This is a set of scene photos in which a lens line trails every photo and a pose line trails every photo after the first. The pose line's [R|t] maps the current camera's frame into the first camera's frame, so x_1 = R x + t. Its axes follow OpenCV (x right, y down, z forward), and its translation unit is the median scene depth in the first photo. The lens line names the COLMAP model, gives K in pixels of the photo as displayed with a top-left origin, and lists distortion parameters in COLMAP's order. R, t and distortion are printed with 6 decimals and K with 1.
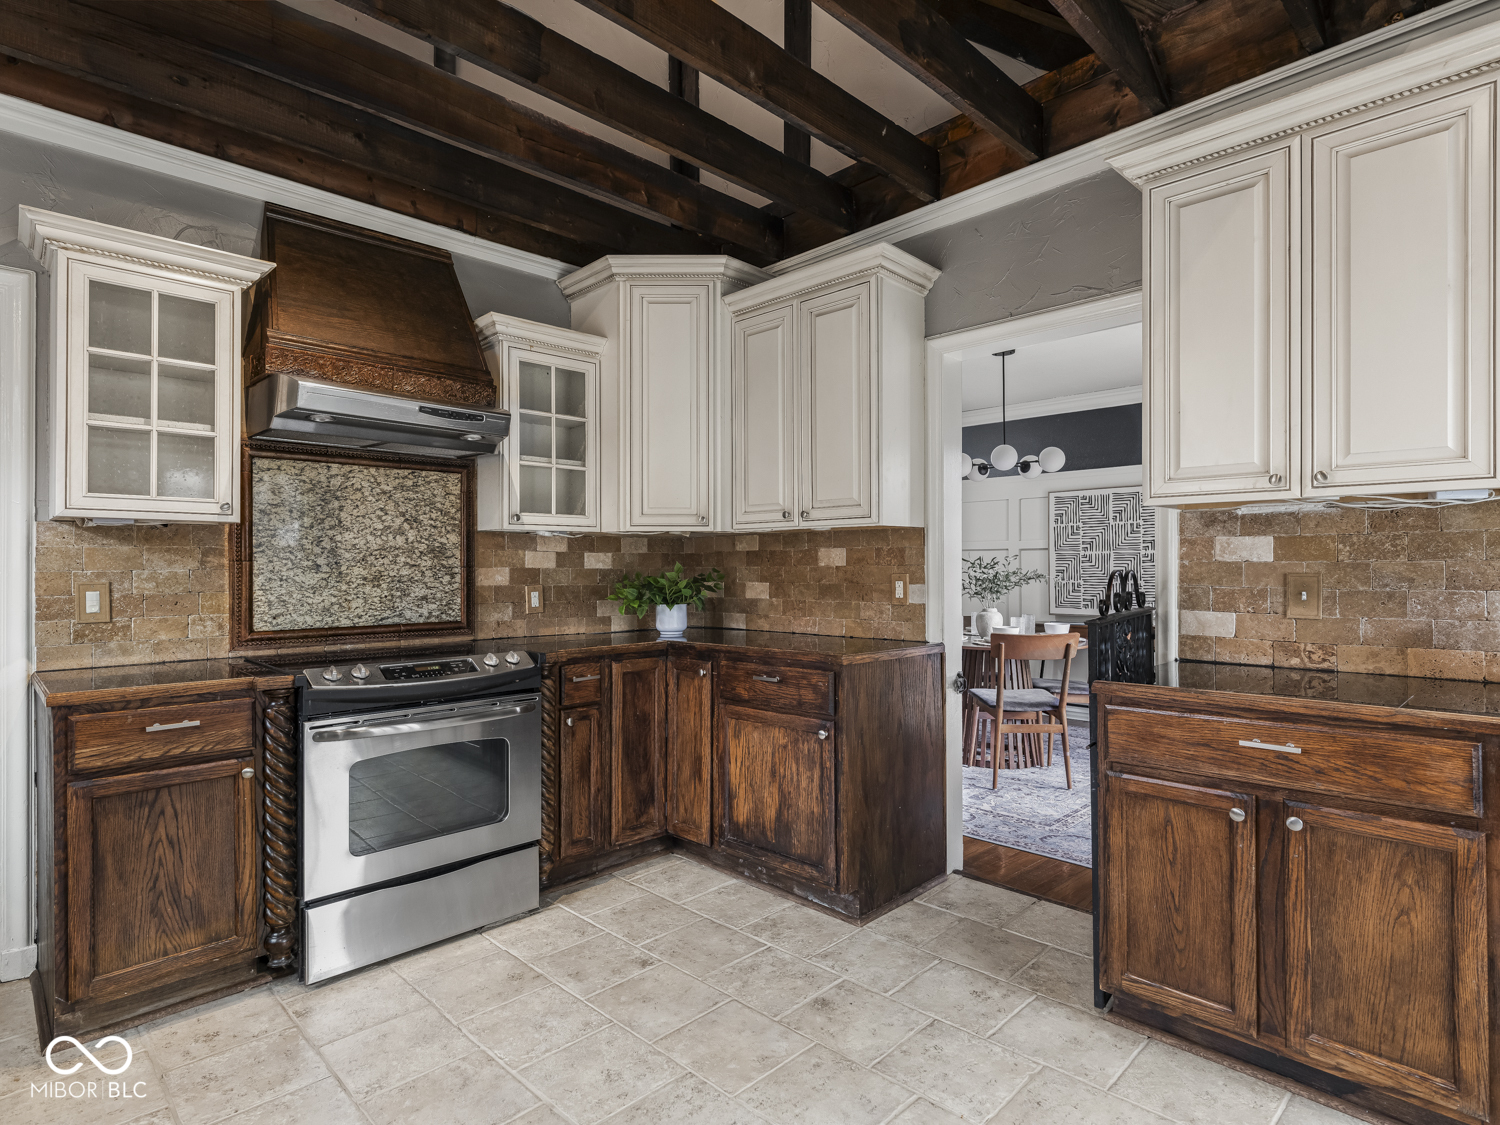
lens RADIAL K [[800.6, 0, 748.3], [0, 800.6, 552.2], [0, 0, 1]] dist [0.002476, -0.007943]
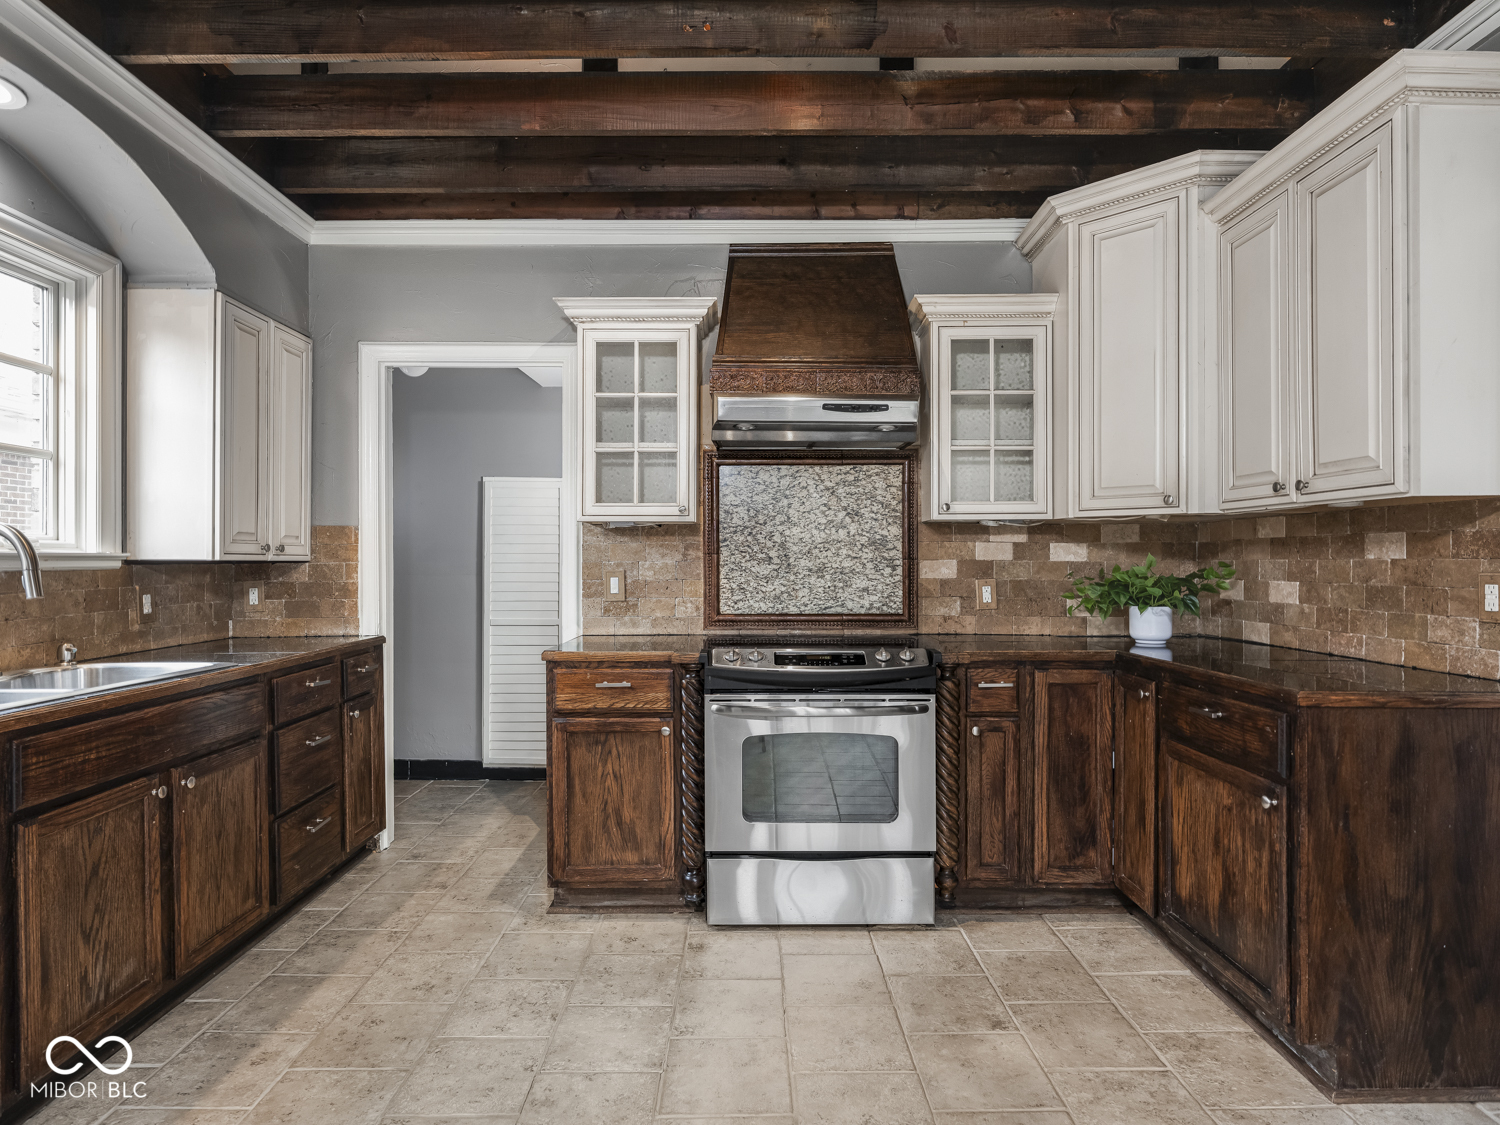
lens RADIAL K [[825.3, 0, 745.5], [0, 825.3, 549.5], [0, 0, 1]] dist [0.001618, -0.003098]
pose [[0.710405, -0.005680, -0.703770, 0.236213], [0.011445, 0.999928, 0.003482, 0.000738], [0.703700, -0.010528, 0.710419, 0.149717]]
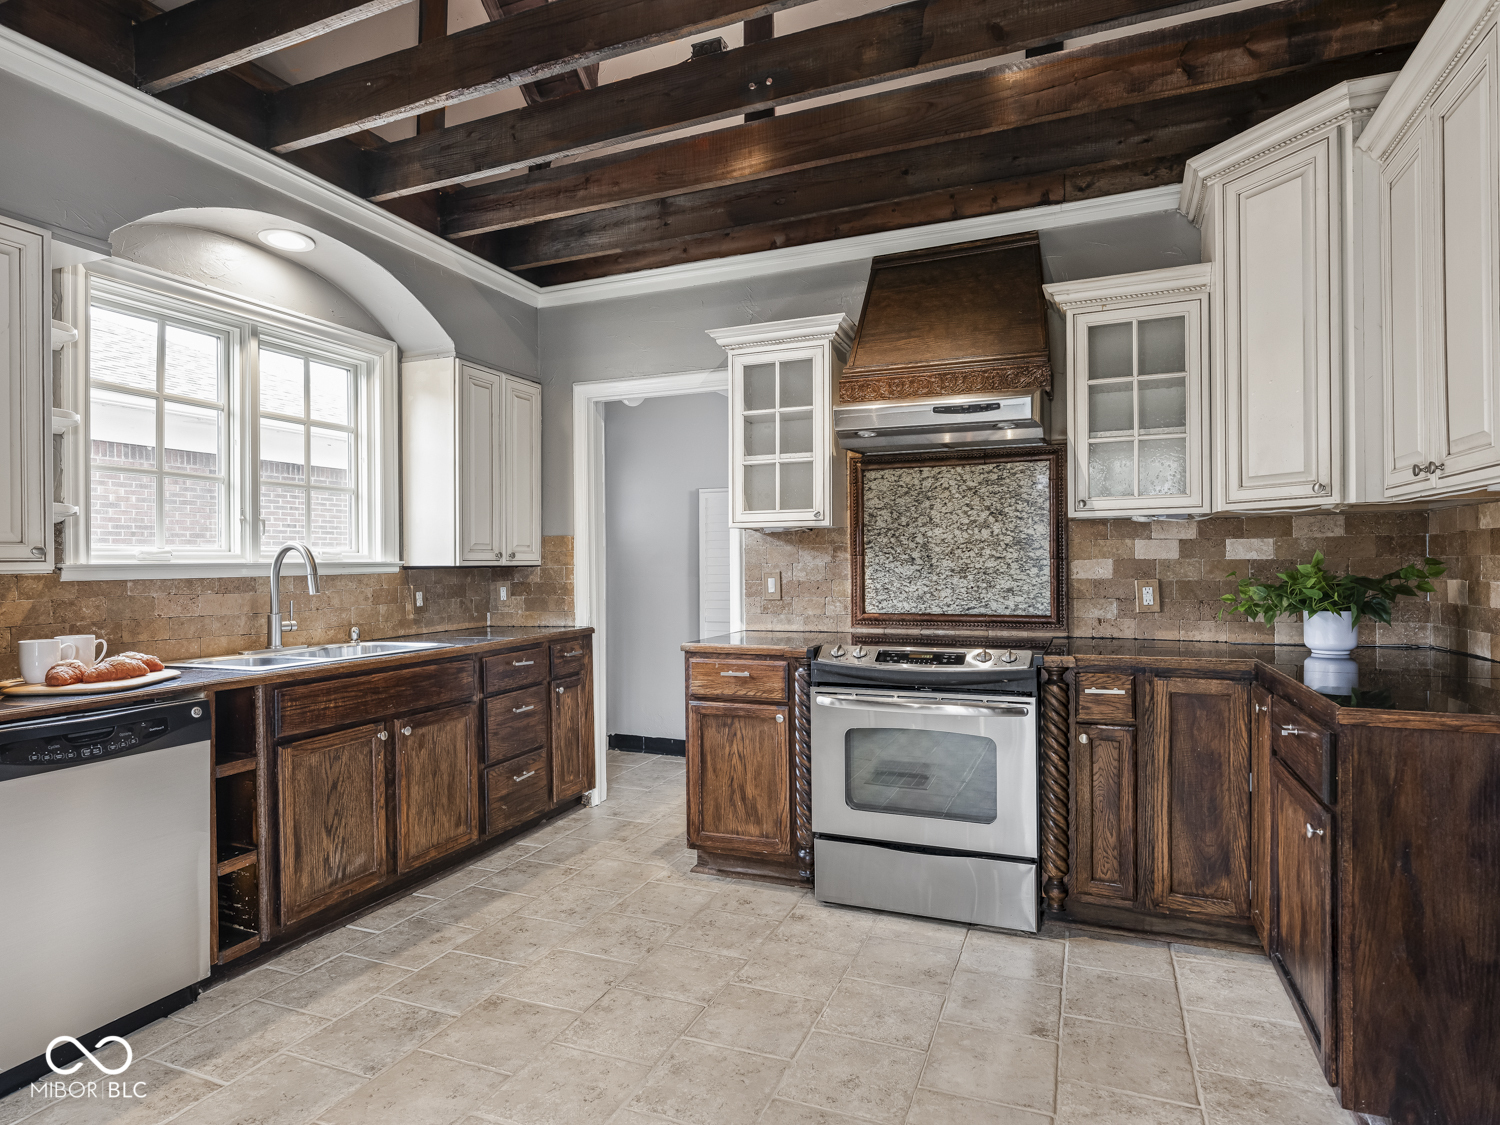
lens RADIAL K [[833.0, 0, 750.0], [0, 833.0, 550.7], [0, 0, 1]] dist [0.001501, -0.003068]
pose [[0.392346, -0.012383, -0.919734, 0.441120], [0.026770, 0.999640, -0.002039, 0.001395], [0.919428, -0.023821, 0.392536, 0.303968]]
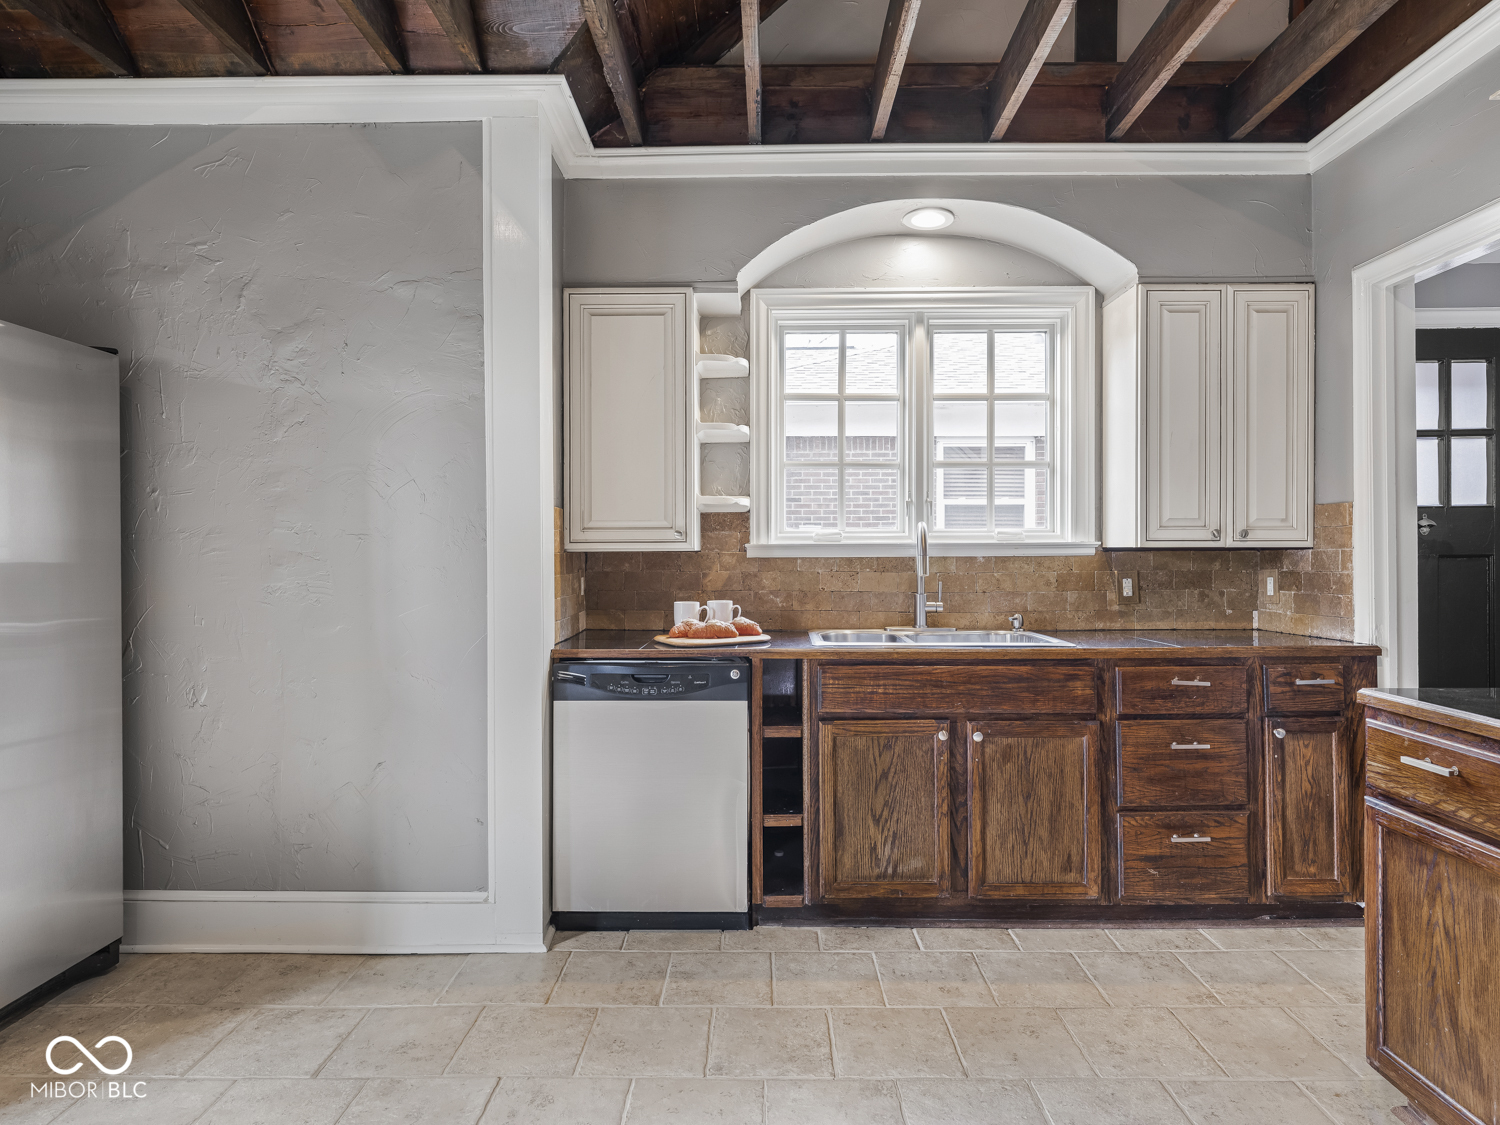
lens RADIAL K [[833.1, 0, 769.8], [0, 833.1, 540.2], [0, 0, 1]] dist [0.001351, -0.002692]
pose [[-0.701444, -0.003801, -0.712715, 0.145232], [0.019970, 0.999488, -0.024985, 0.016514], [0.712445, -0.031758, -0.701009, 0.749658]]
